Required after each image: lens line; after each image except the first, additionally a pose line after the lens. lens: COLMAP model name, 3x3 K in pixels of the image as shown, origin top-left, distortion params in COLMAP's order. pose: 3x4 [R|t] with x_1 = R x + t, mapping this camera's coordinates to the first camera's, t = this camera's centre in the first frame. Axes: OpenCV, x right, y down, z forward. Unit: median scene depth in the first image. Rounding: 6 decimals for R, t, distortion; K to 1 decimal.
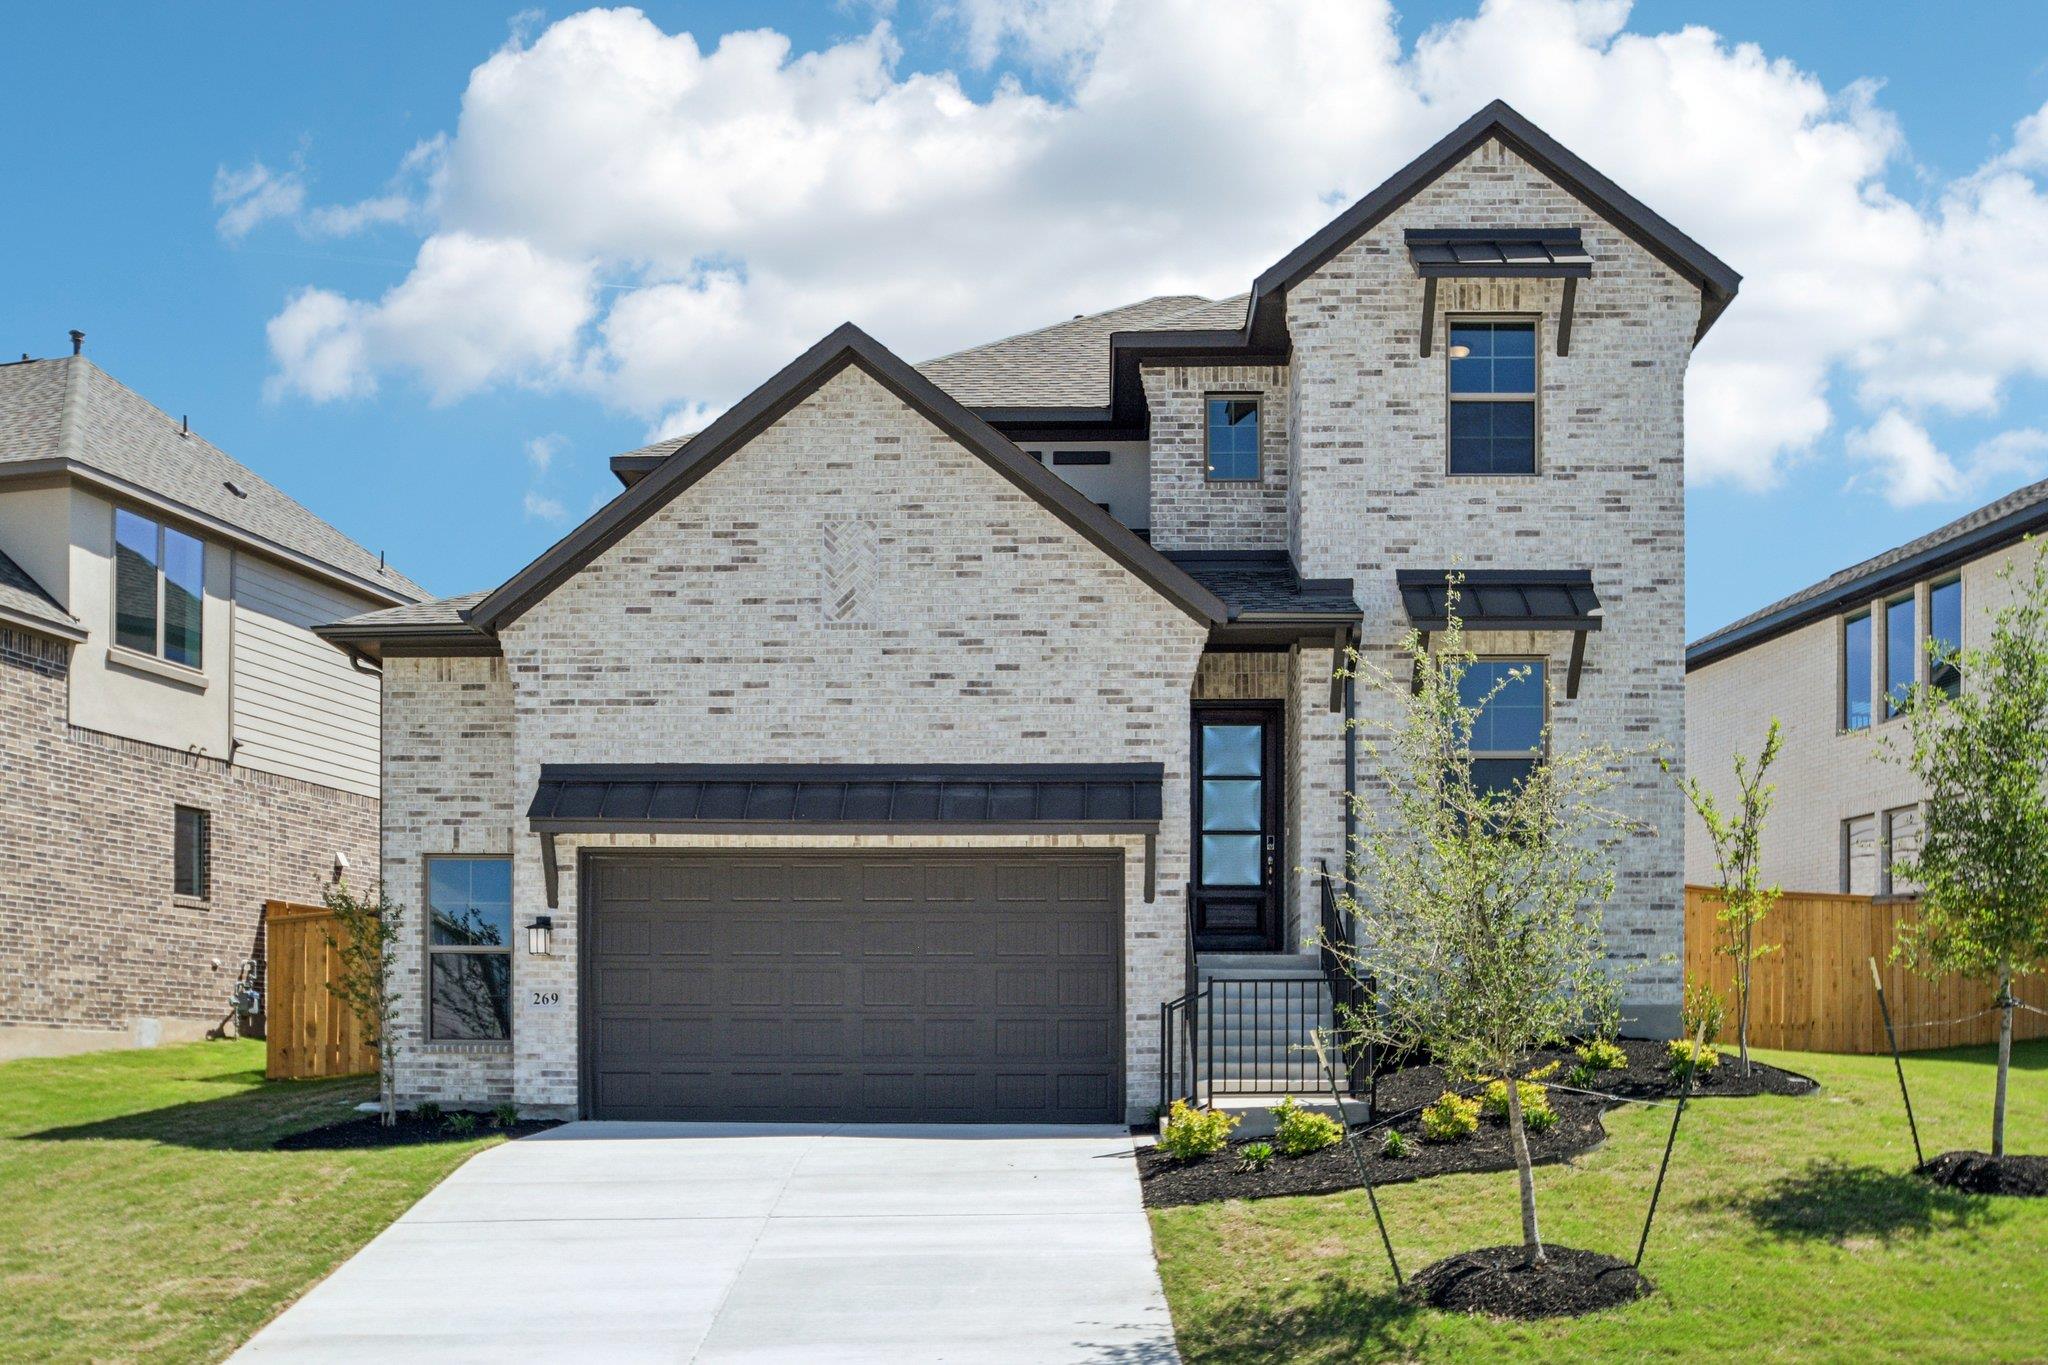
lens RADIAL K [[2103.7, 0, 1024.0], [0, 2103.7, 682.5], [0, 0, 1]] dist [-0.039770, 0.004504]
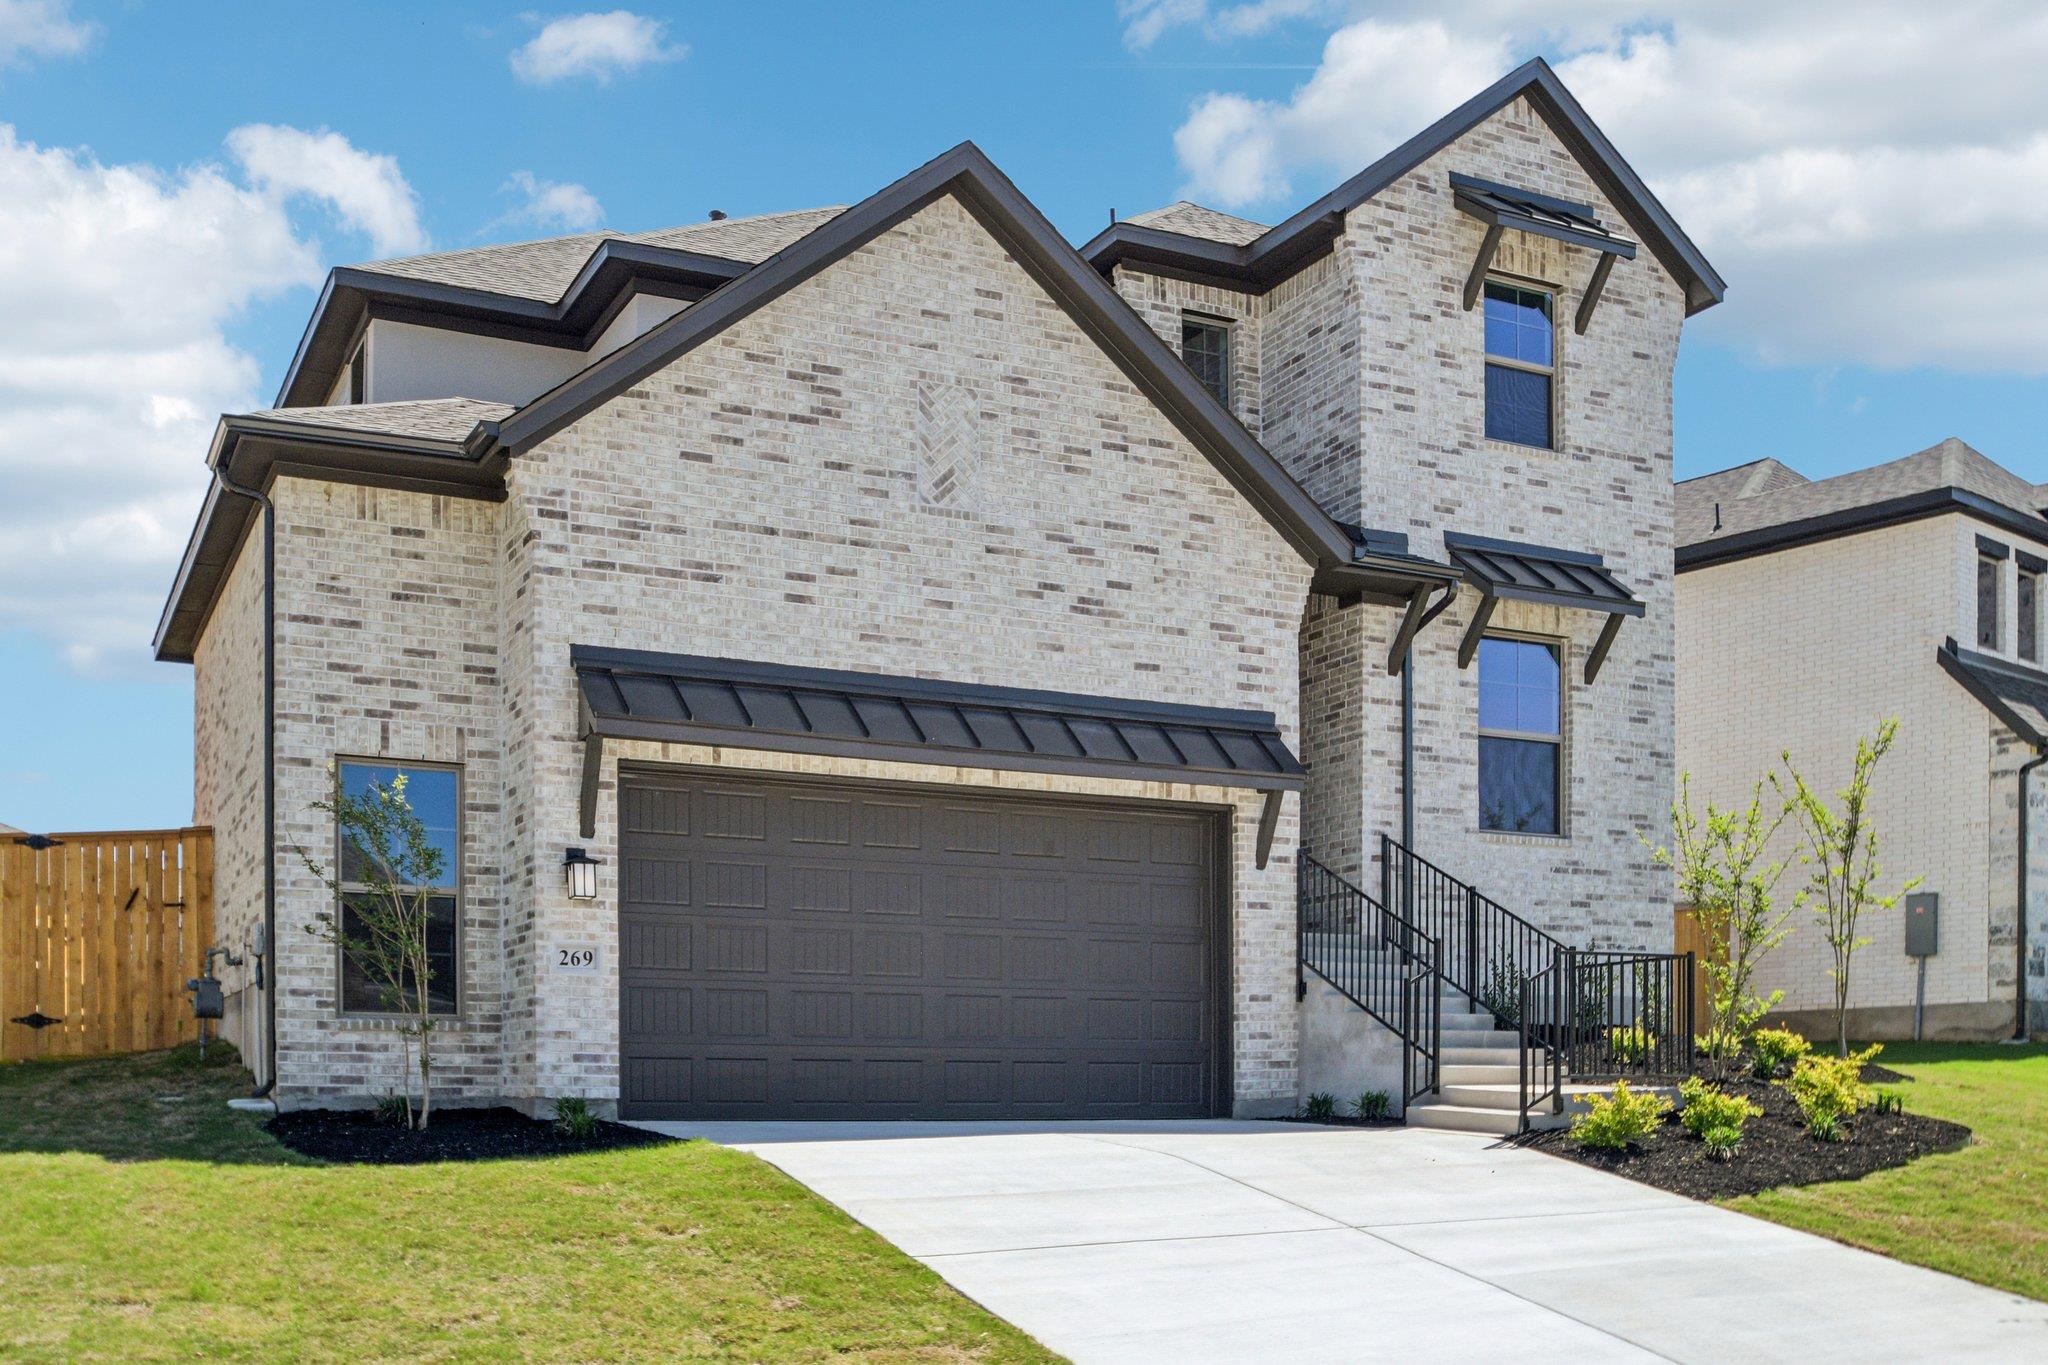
lens RADIAL K [[2112.4, 0, 1024.1], [0, 2112.4, 774.9], [0, 0, 1]] dist [-0.038001, 0.006097]
pose [[0.875428, 0.071067, 0.478096, -0.435209], [-0.088096, 0.996024, 0.013255, 0.059878], [-0.475253, -0.053722, 0.878207, 0.261175]]
